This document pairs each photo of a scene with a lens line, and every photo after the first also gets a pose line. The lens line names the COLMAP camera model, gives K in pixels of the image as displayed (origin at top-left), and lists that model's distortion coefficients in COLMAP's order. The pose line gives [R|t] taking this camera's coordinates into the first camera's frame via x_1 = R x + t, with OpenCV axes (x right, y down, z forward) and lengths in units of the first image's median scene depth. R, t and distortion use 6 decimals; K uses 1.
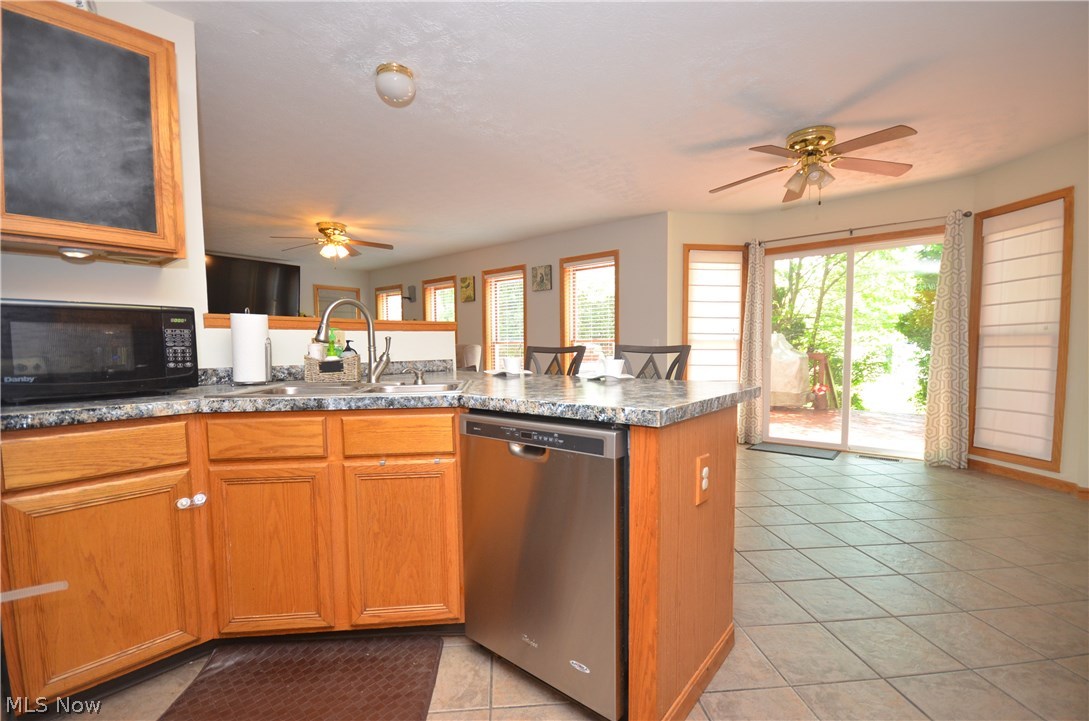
lens RADIAL K [[474.2, 0, 545.3], [0, 474.2, 374.9], [0, 0, 1]] dist [0.010564, -0.011319]
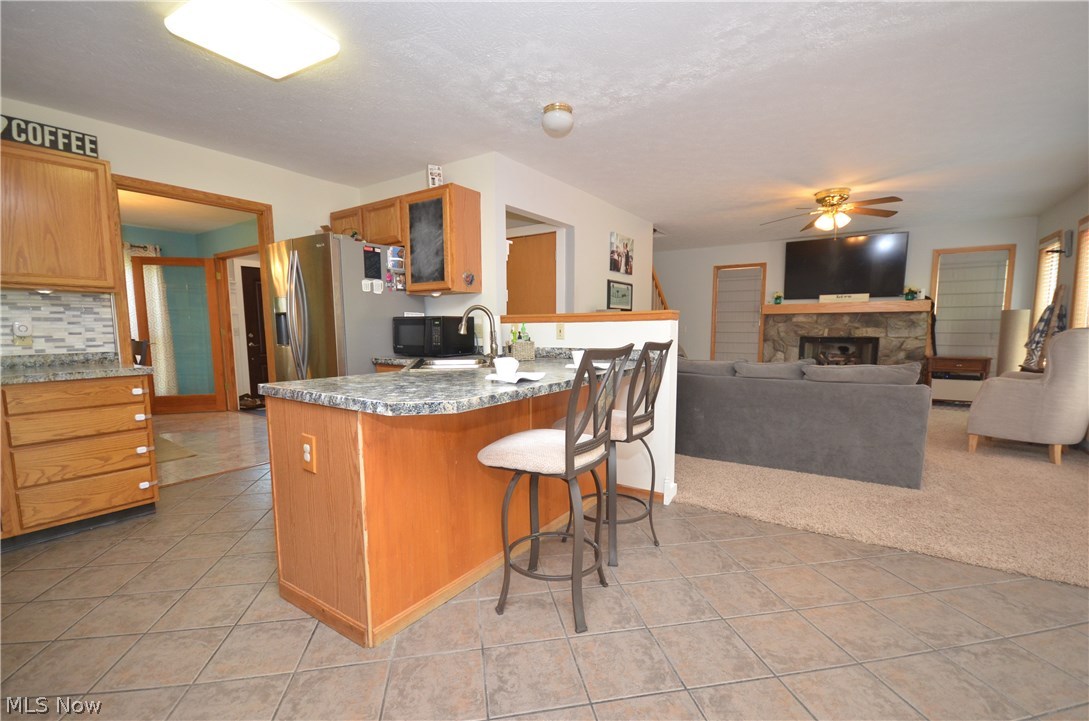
lens RADIAL K [[474.2, 0, 542.3], [0, 474.2, 379.9], [0, 0, 1]] dist [0.010564, -0.011319]
pose [[0.083787, 0.122831, -0.988884, 0.580273], [-0.055501, 0.991409, 0.118442, -0.058255], [0.994937, 0.044960, 0.089884, 0.538298]]
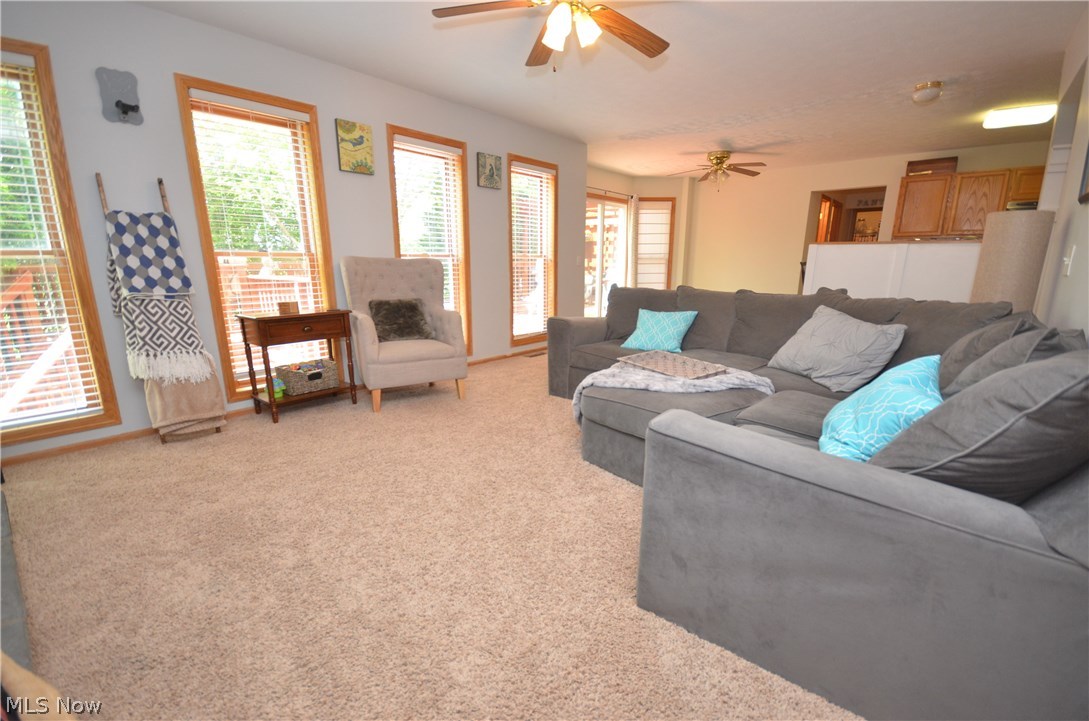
lens RADIAL K [[474.2, 0, 545.9], [0, 474.2, 380.5], [0, 0, 1]] dist [0.010564, -0.011319]
pose [[0.009284, -0.233206, 0.972383, -1.299270], [0.059756, 0.970816, 0.232260, -0.070505], [-0.998170, 0.055949, 0.022949, 1.400217]]
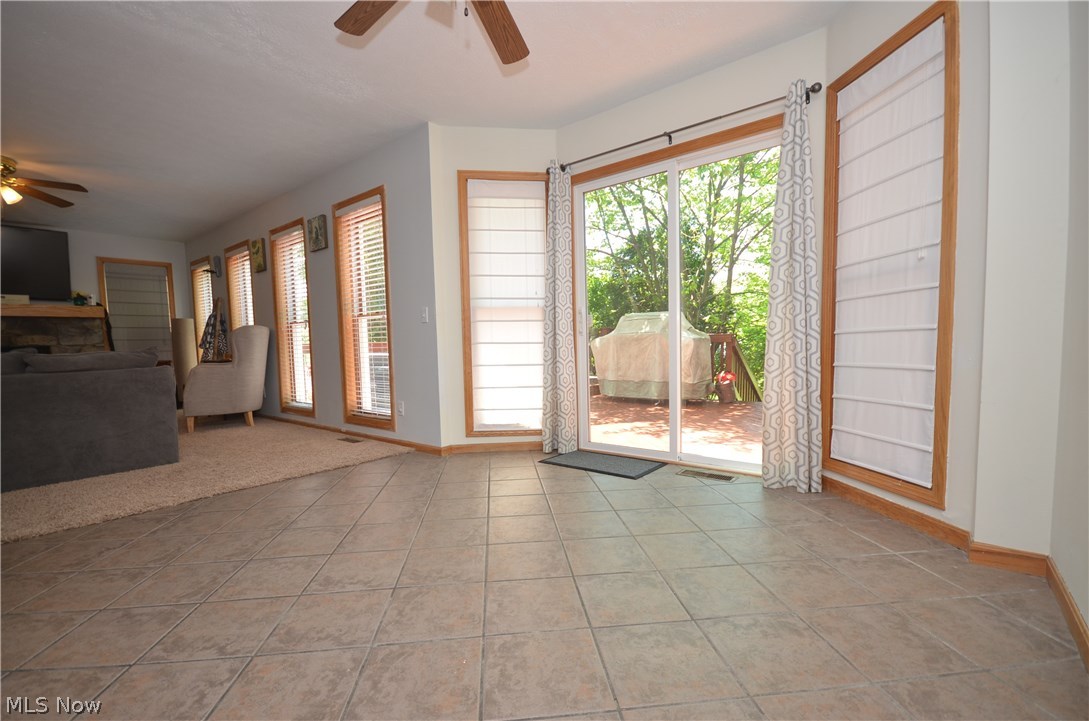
lens RADIAL K [[474.2, 0, 540.9], [0, 474.2, 375.0], [0, 0, 1]] dist [0.010564, -0.011319]
pose [[0.999889, -0.014179, 0.004646, 0.523643], [0.014144, 0.999872, 0.007542, 0.030179], [-0.004752, -0.007476, 0.999961, 0.375998]]
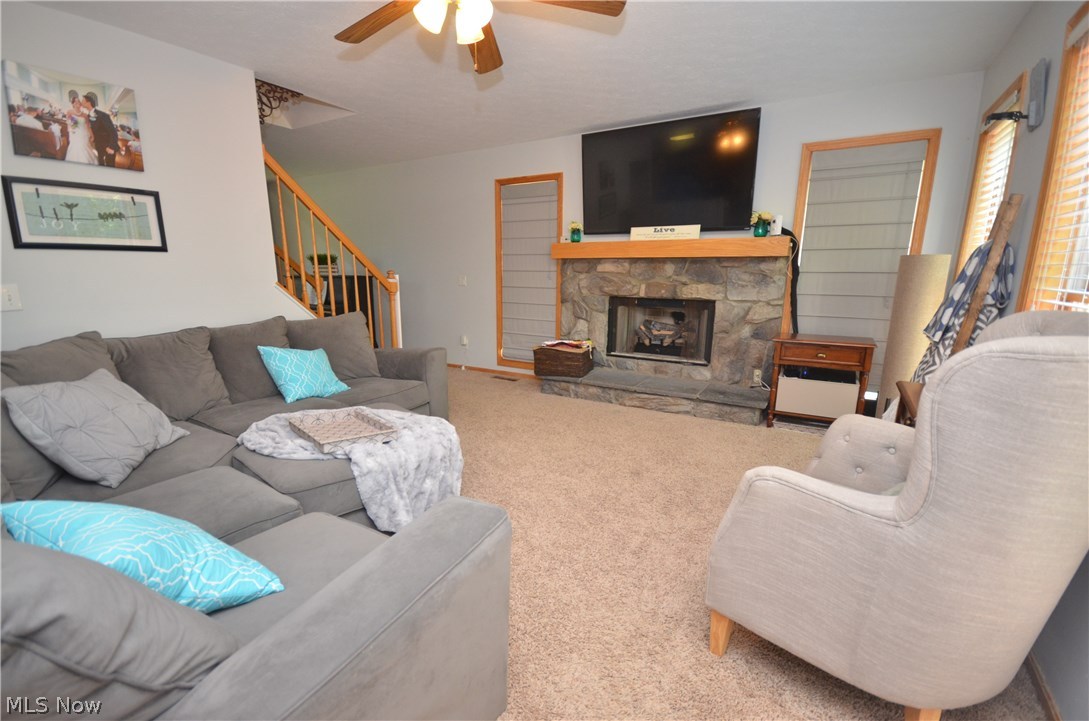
lens RADIAL K [[474.2, 0, 538.7], [0, 474.2, 379.6], [0, 0, 1]] dist [0.010564, -0.011319]
pose [[0.136981, 0.236684, -0.961882, -0.065691], [-0.063338, 0.971141, 0.229942, -0.121612], [0.988547, 0.029426, 0.148019, 1.384536]]
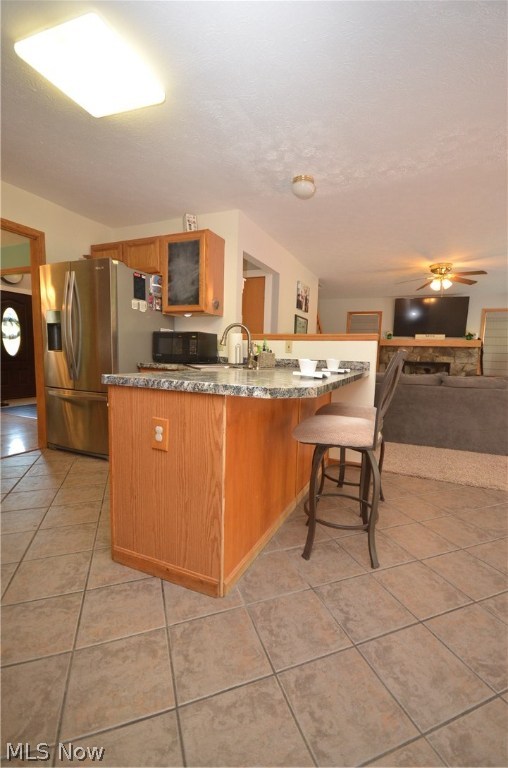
lens RADIAL K [[334.4, 0, 266.8], [0, 334.4, 388.4], [0, 0, 1]] dist [0.010564, -0.011319]
pose [[0.279267, 0.117878, -0.952950, 0.500109], [-0.090789, 0.991232, 0.096007, -0.018657], [0.955912, 0.059705, 0.287520, 0.362281]]
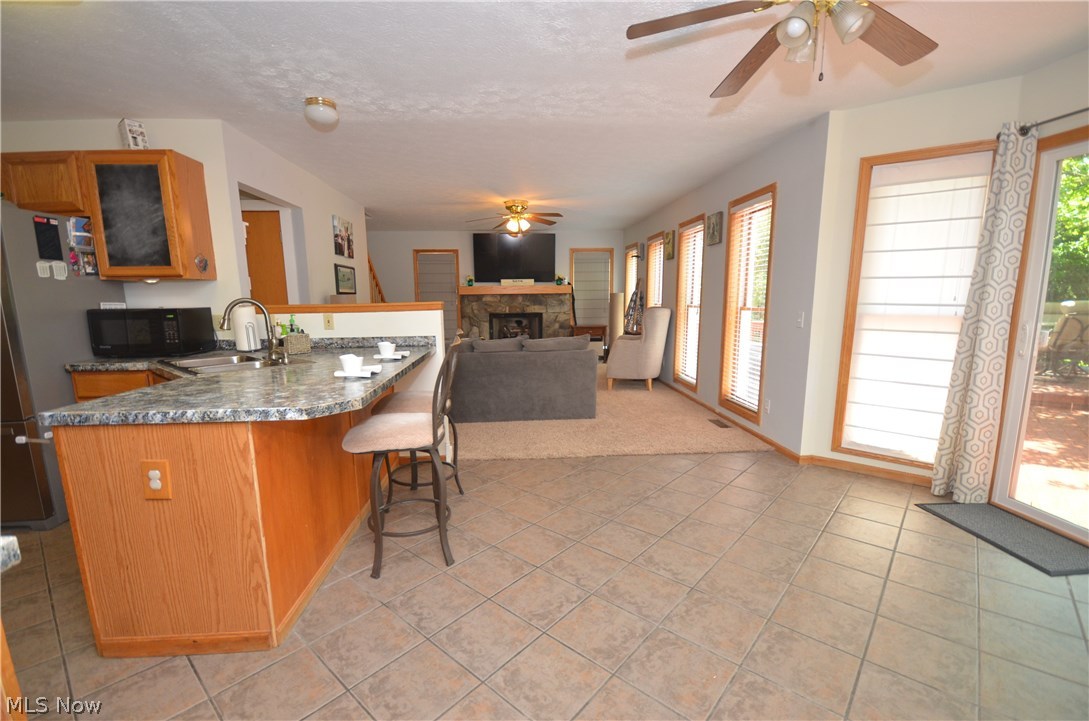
lens RADIAL K [[474.2, 0, 542.8], [0, 474.2, 379.3], [0, 0, 1]] dist [0.010564, -0.011319]
pose [[0.685692, 0.128964, -0.716376, 0.628404], [-0.040285, 0.989395, 0.139554, -0.077904], [0.726776, -0.066832, 0.683616, 0.326641]]
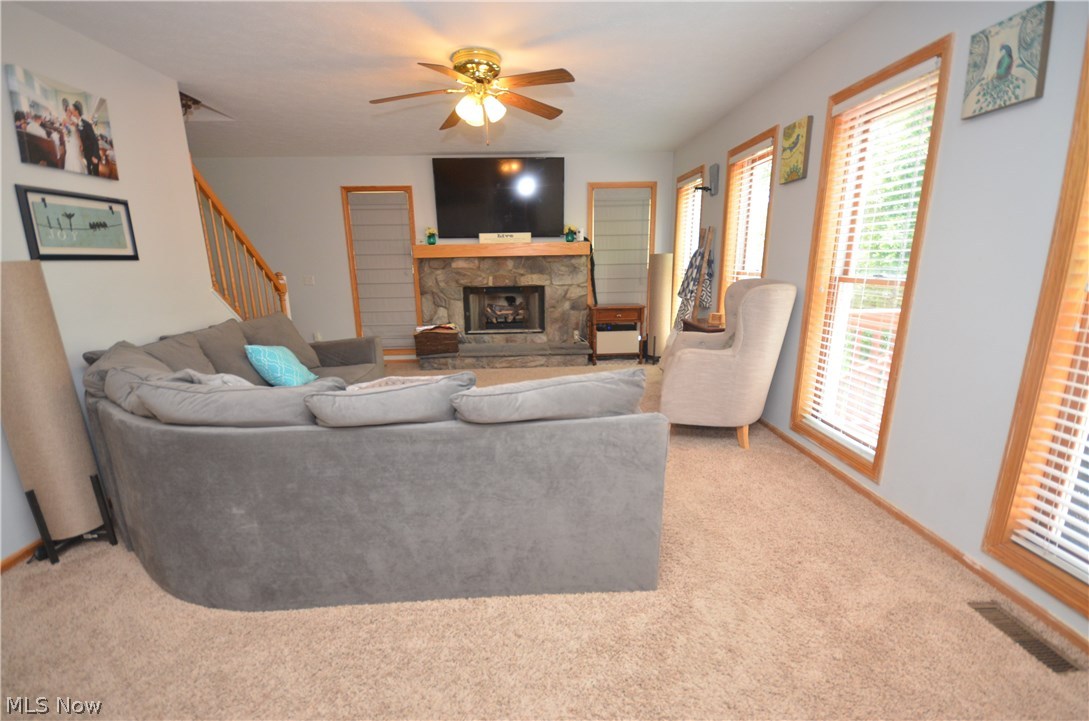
lens RADIAL K [[474.2, 0, 540.8], [0, 474.2, 378.3], [0, 0, 1]] dist [0.010564, -0.011319]
pose [[0.660014, 0.182032, -0.728867, 0.074835], [-0.034367, 0.976501, 0.212757, -0.107959], [0.750467, -0.115374, 0.650759, 0.902429]]
